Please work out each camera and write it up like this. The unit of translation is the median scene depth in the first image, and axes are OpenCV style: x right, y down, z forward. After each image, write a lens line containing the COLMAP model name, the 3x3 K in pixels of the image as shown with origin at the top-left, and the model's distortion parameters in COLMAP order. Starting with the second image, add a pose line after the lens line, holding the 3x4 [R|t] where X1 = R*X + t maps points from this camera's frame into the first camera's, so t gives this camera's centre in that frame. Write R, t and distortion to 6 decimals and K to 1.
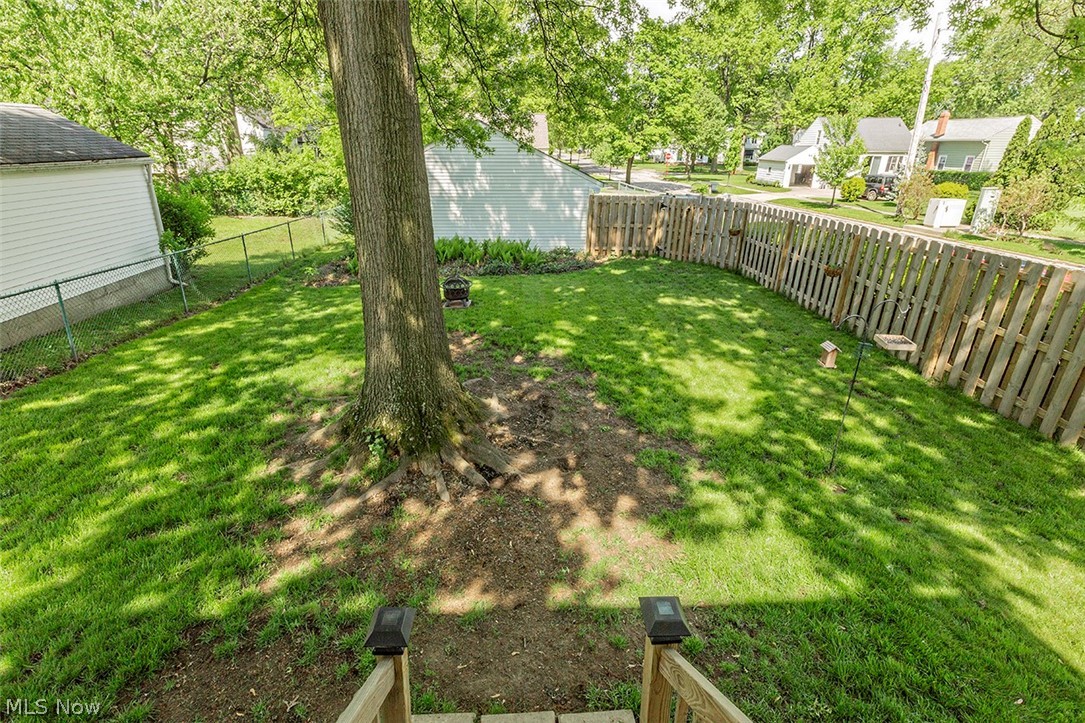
lens RADIAL K [[505.1, 0, 487.2], [0, 505.1, 434.3], [0, 0, 1]] dist [0.000193, 0.000032]
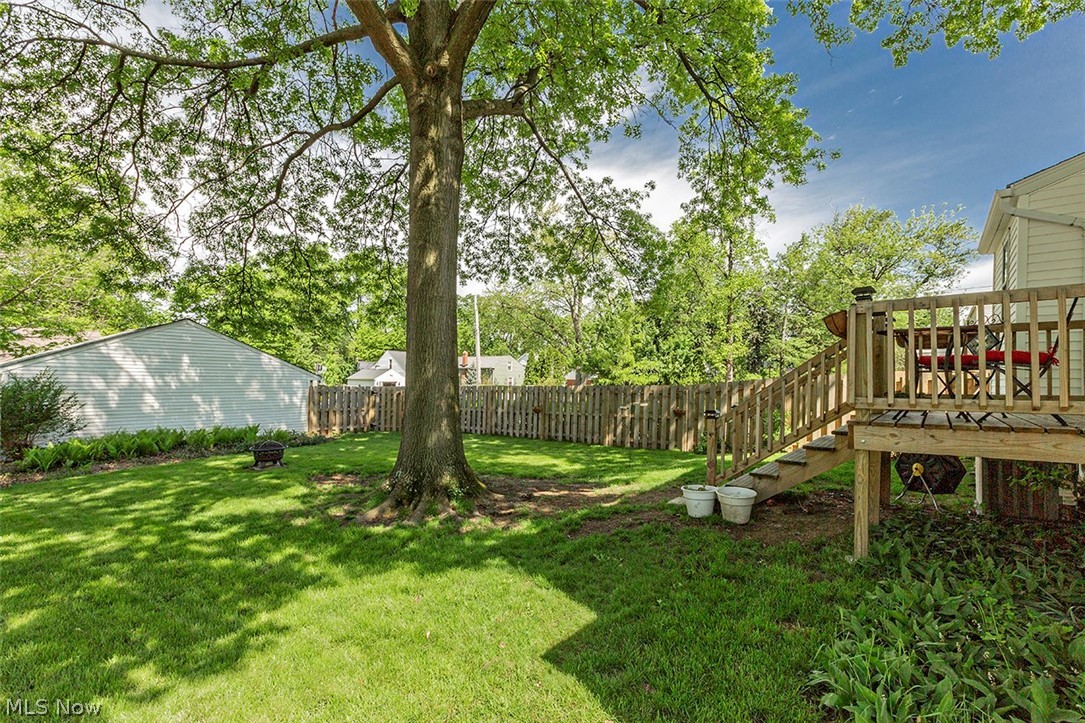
lens RADIAL K [[535.9, 0, 497.3], [0, 535.9, 511.3], [0, 0, 1]] dist [0.002997, -0.000396]
pose [[0.664416, -0.144031, 0.733353, -0.456646], [0.344583, 0.929769, -0.129584, 0.113410], [-0.663184, 0.338799, 0.667384, -0.033180]]
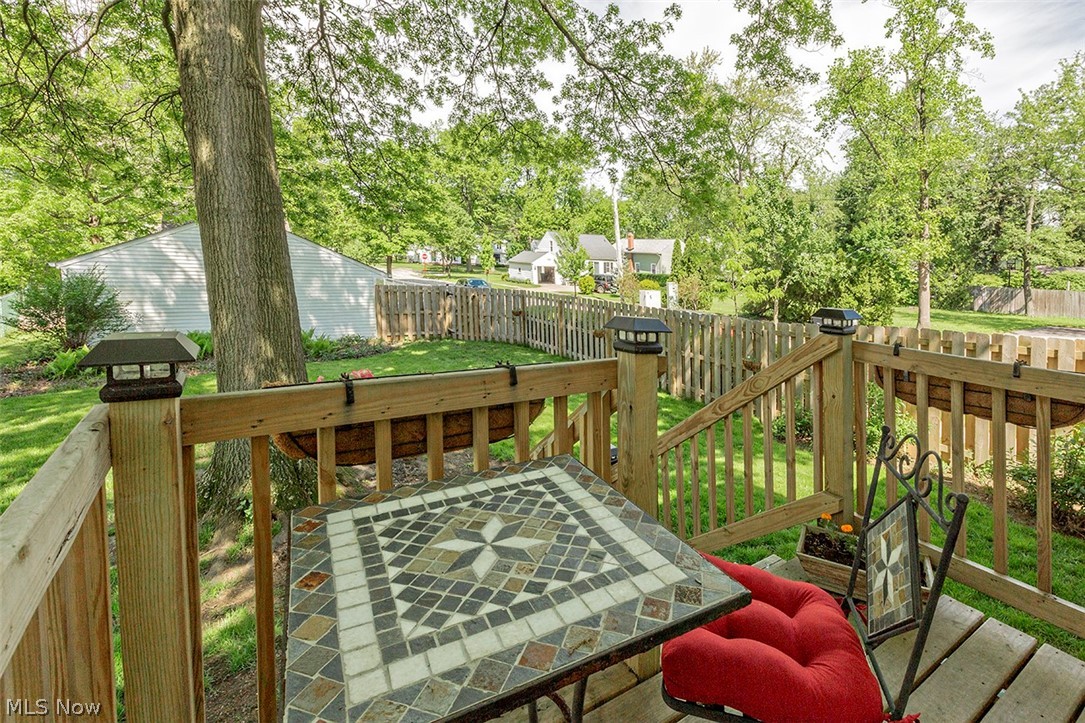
lens RADIAL K [[580.9, 0, 591.2], [0, 580.9, 384.9], [0, 0, 1]] dist [0.000843, 0.001689]
pose [[0.826755, -0.084272, 0.556214, -0.099745], [0.239293, 0.947491, -0.212130, 0.064259], [-0.509131, 0.308478, 0.803509, -0.089062]]
